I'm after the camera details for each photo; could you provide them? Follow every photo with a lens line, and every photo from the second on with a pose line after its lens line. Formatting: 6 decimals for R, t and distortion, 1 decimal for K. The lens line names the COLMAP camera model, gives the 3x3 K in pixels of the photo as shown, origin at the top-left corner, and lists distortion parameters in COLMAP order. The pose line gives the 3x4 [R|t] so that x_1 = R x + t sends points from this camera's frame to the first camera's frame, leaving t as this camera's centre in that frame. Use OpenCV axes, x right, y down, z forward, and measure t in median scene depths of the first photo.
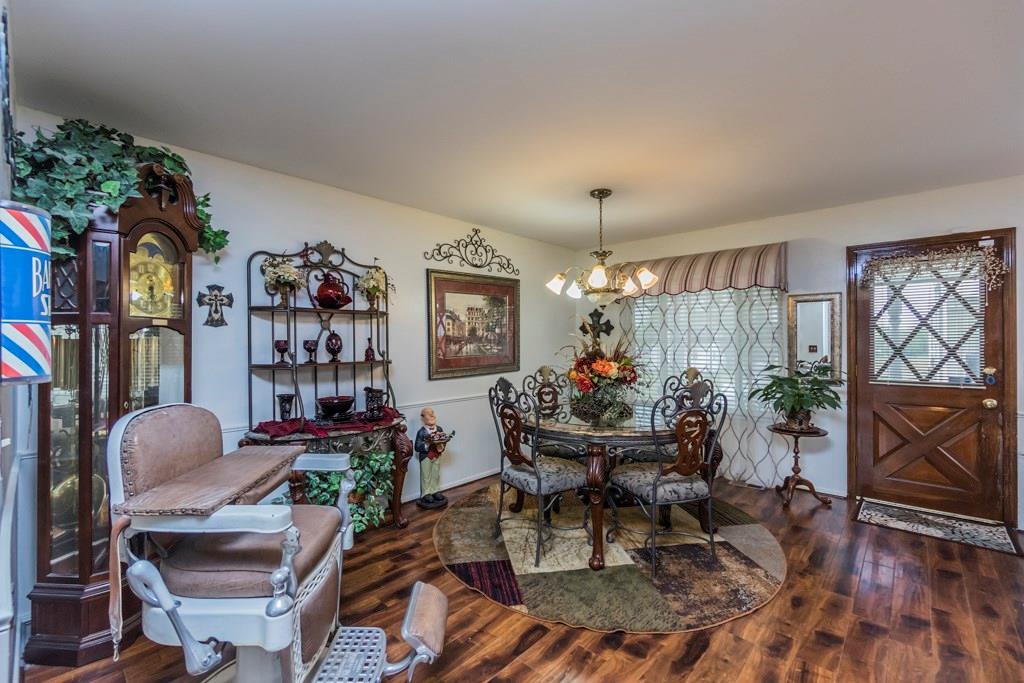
lens RADIAL K [[410.1, 0, 513.2], [0, 410.1, 341.8], [0, 0, 1]] dist [0.001797, 0.000121]
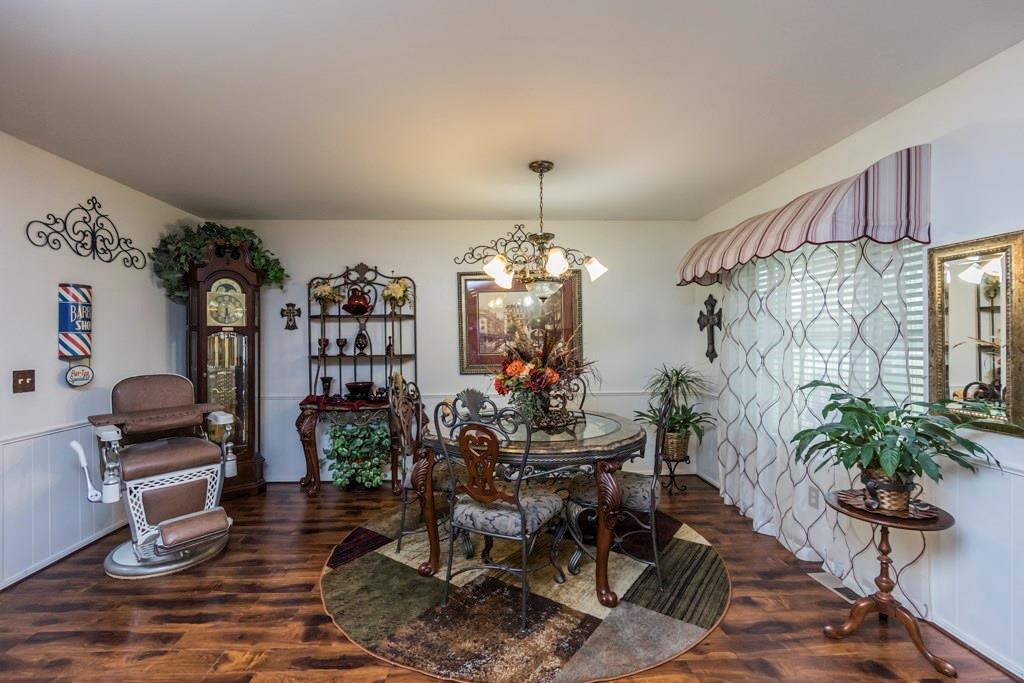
lens RADIAL K [[426.0, 0, 511.1], [0, 426.0, 341.6], [0, 0, 1]] dist [-0.000992, -0.000066]
pose [[0.732286, 0.005308, -0.680976, 0.851274], [0.001817, 0.999951, 0.009749, -0.005616], [0.680995, -0.008376, 0.732241, 0.334429]]
